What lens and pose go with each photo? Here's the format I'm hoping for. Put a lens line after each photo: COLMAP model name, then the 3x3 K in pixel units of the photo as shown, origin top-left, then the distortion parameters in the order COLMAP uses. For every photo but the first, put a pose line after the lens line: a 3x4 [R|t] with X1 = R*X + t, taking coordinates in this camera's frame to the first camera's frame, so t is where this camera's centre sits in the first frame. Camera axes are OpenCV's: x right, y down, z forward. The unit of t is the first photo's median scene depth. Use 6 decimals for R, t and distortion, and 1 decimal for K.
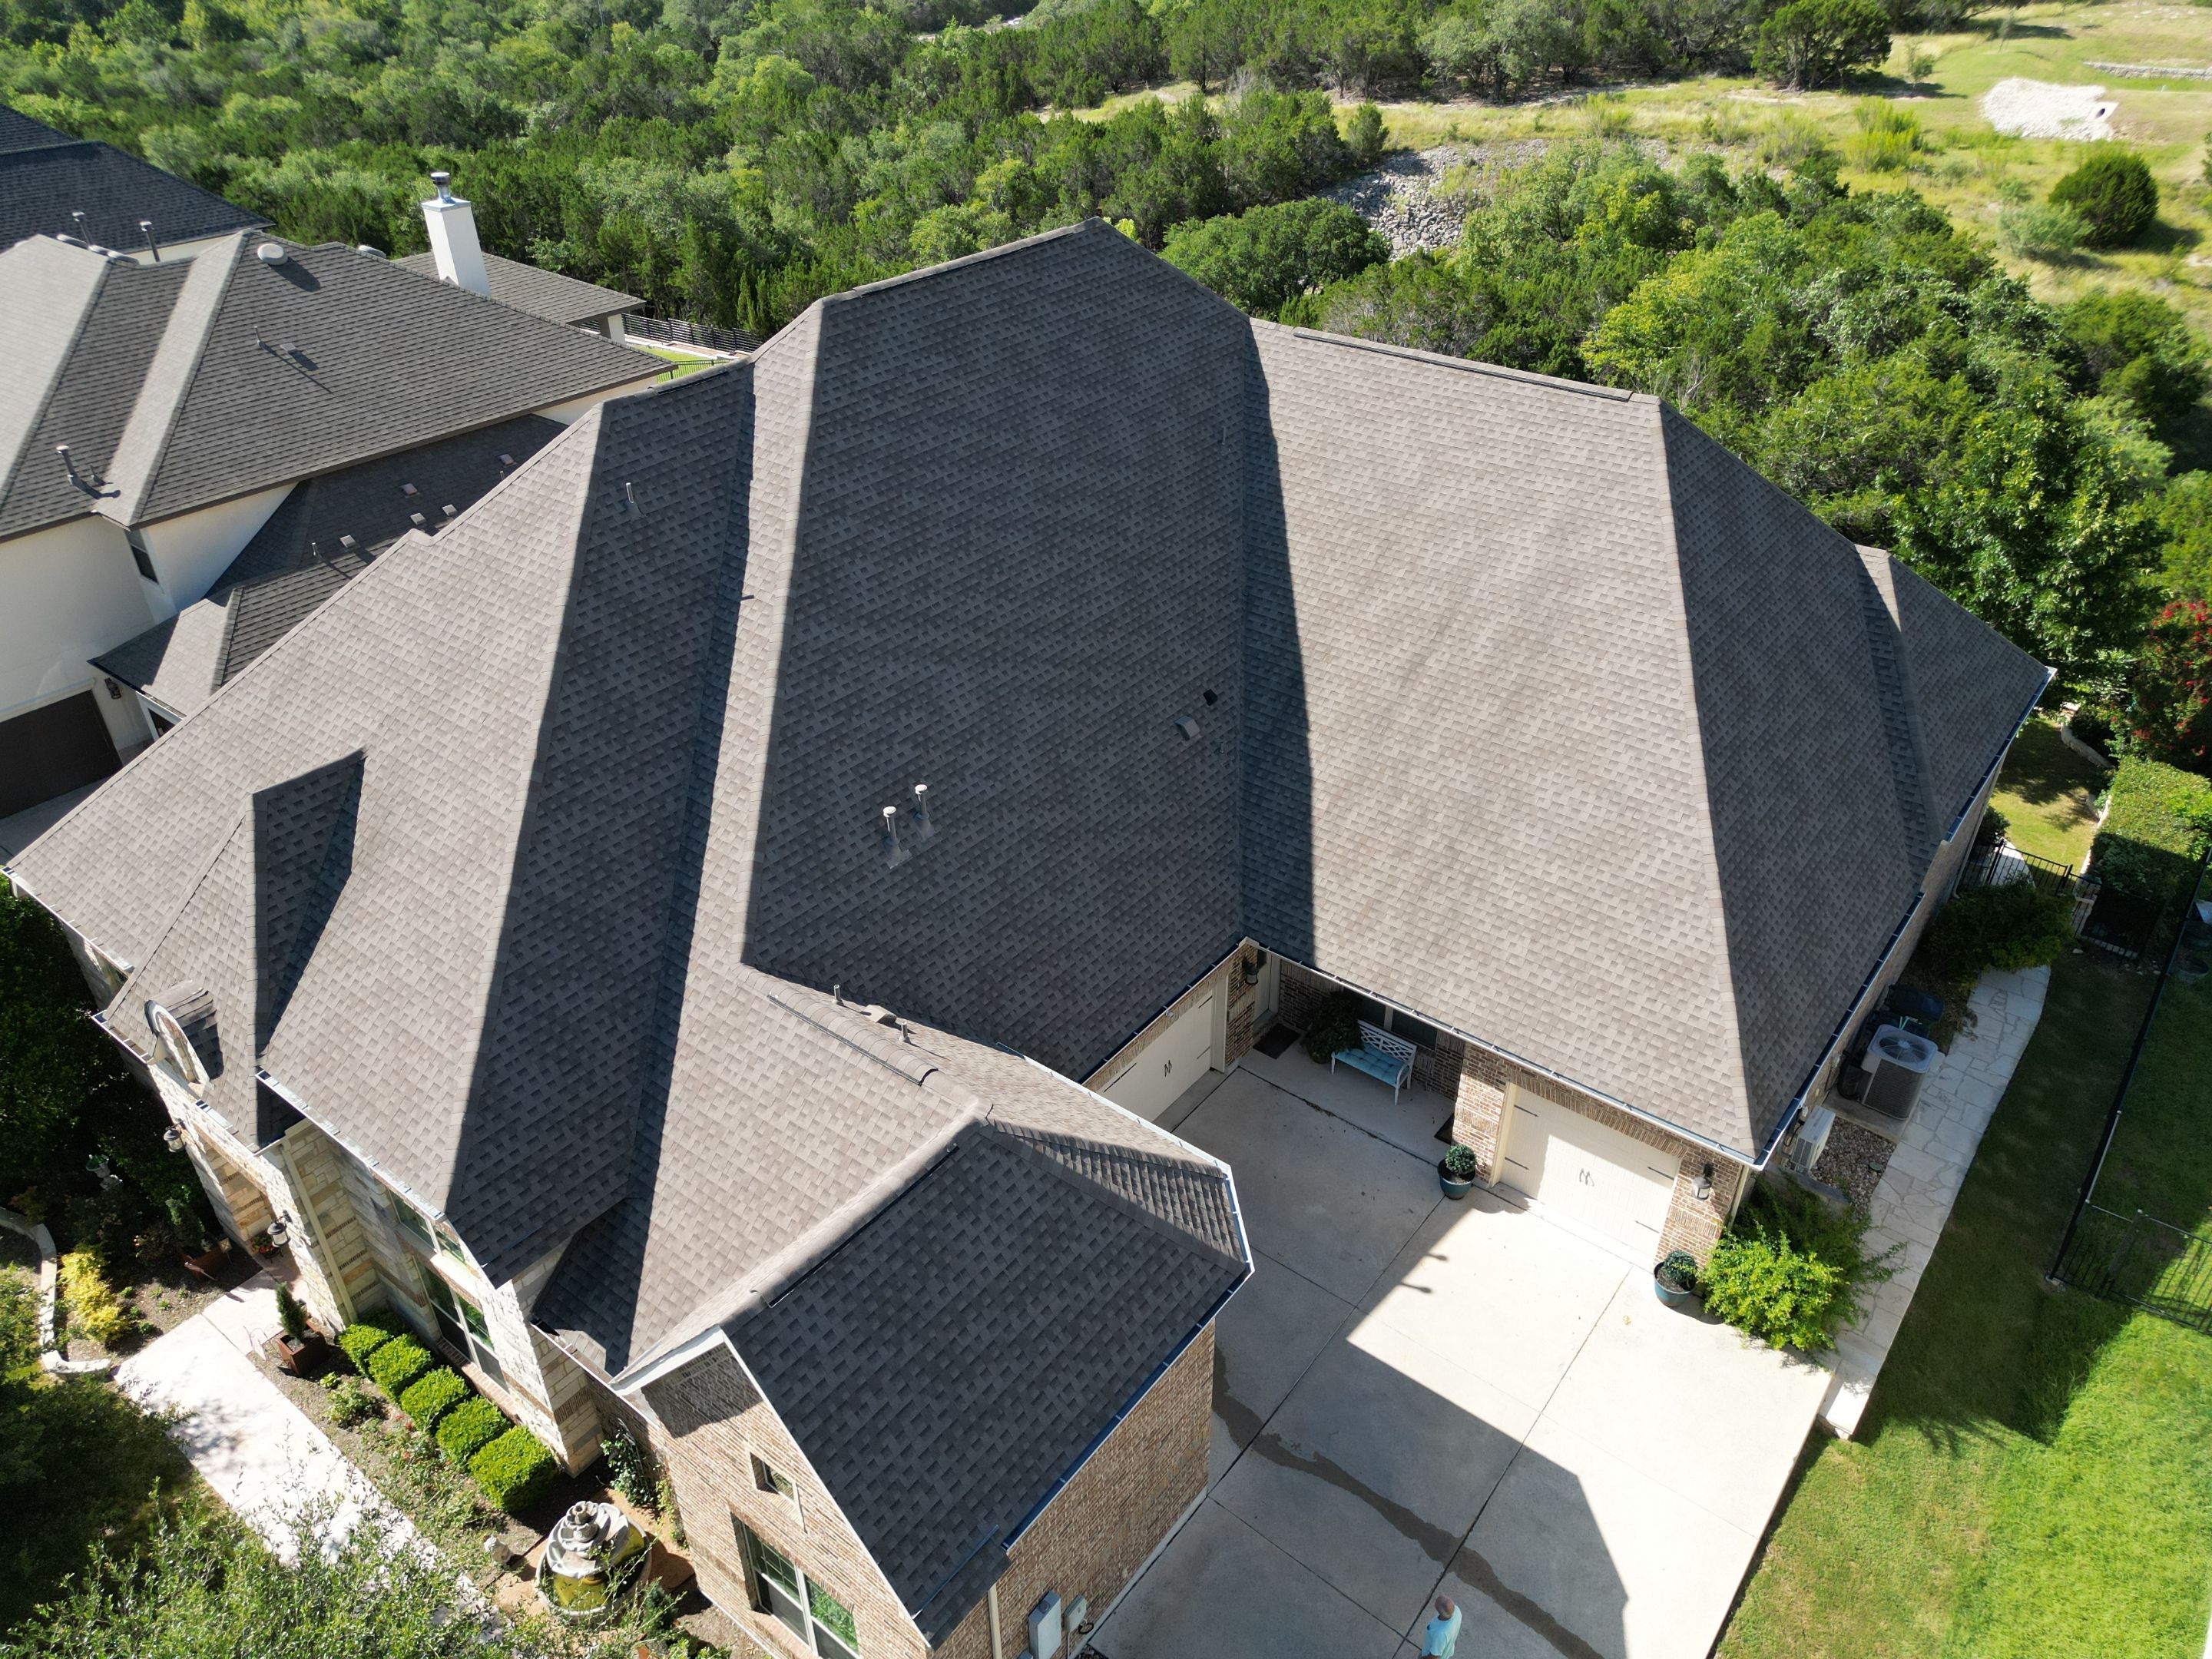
lens RADIAL K [[1579.4, 0, 1106.0], [0, 1579.4, 829.5], [0, 0, 1]] dist [0.012796, 0.004345]
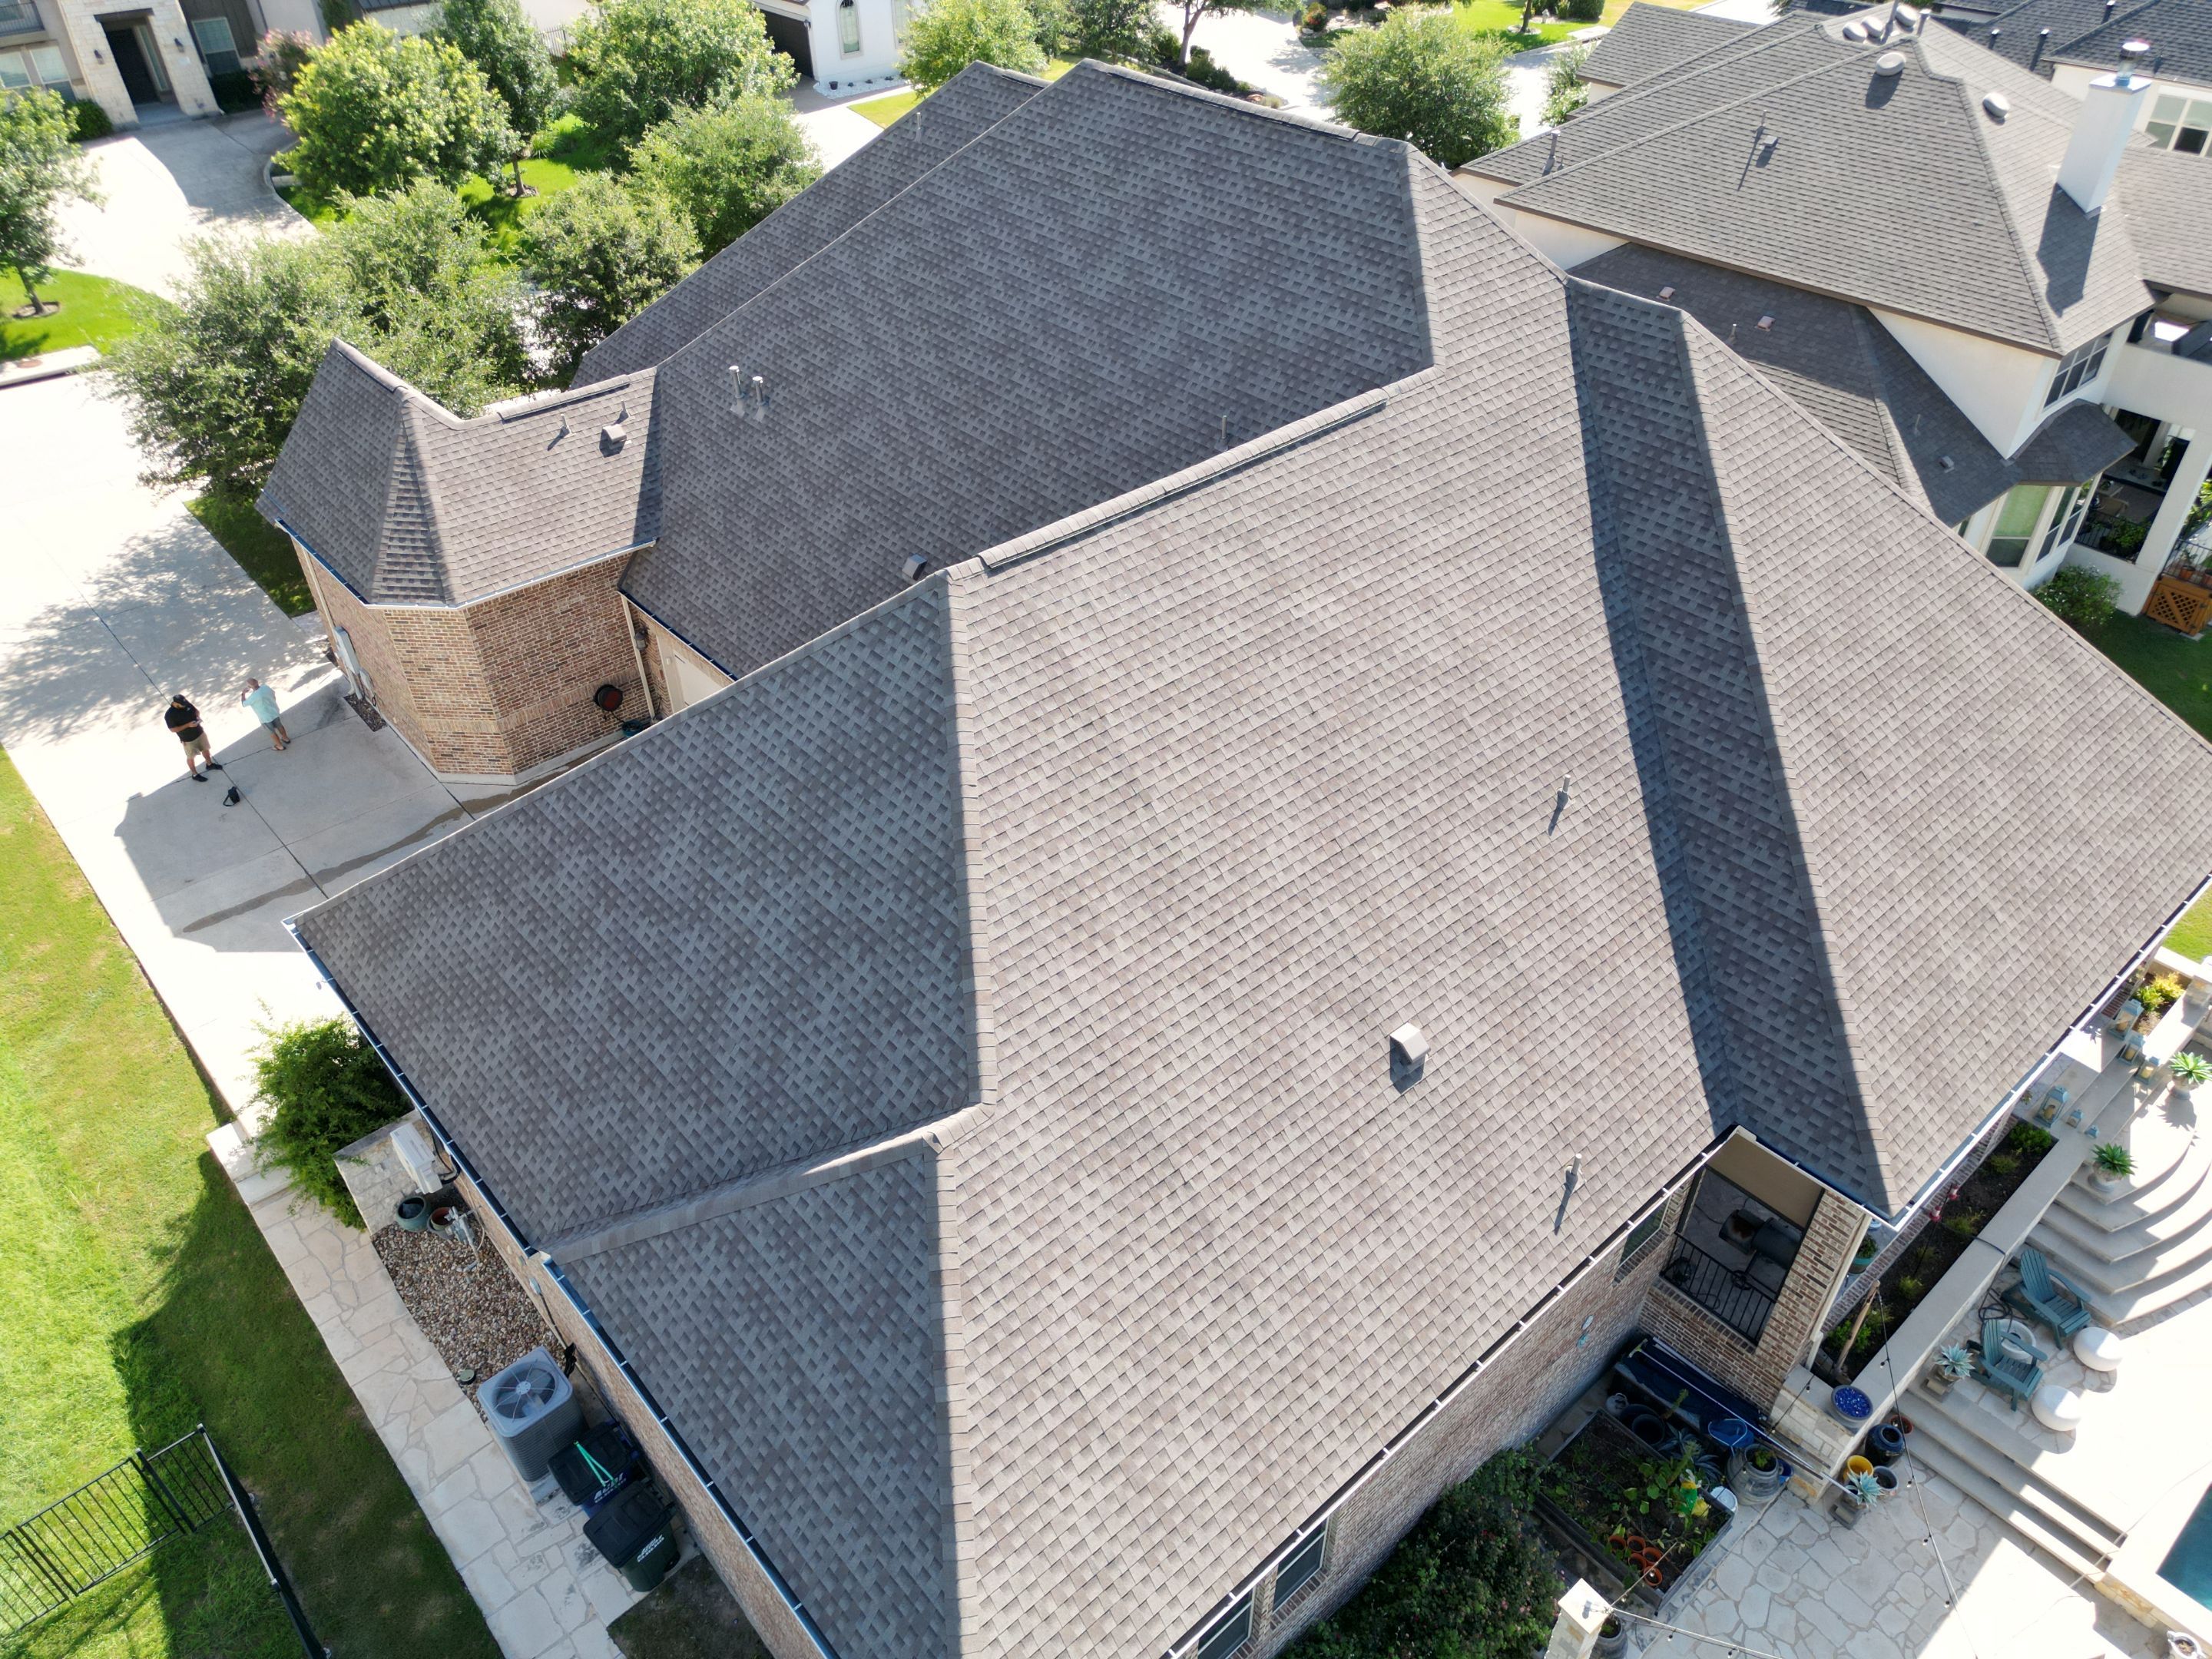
lens RADIAL K [[1579.4, 0, 1106.0], [0, 1579.4, 829.5], [0, 0, 1]] dist [0.012796, 0.004345]
pose [[-0.187118, 0.618629, -0.763076, 1.044161], [-0.530434, 0.590188, 0.608538, -0.746895], [0.826817, 0.518630, 0.217707, 1.137096]]
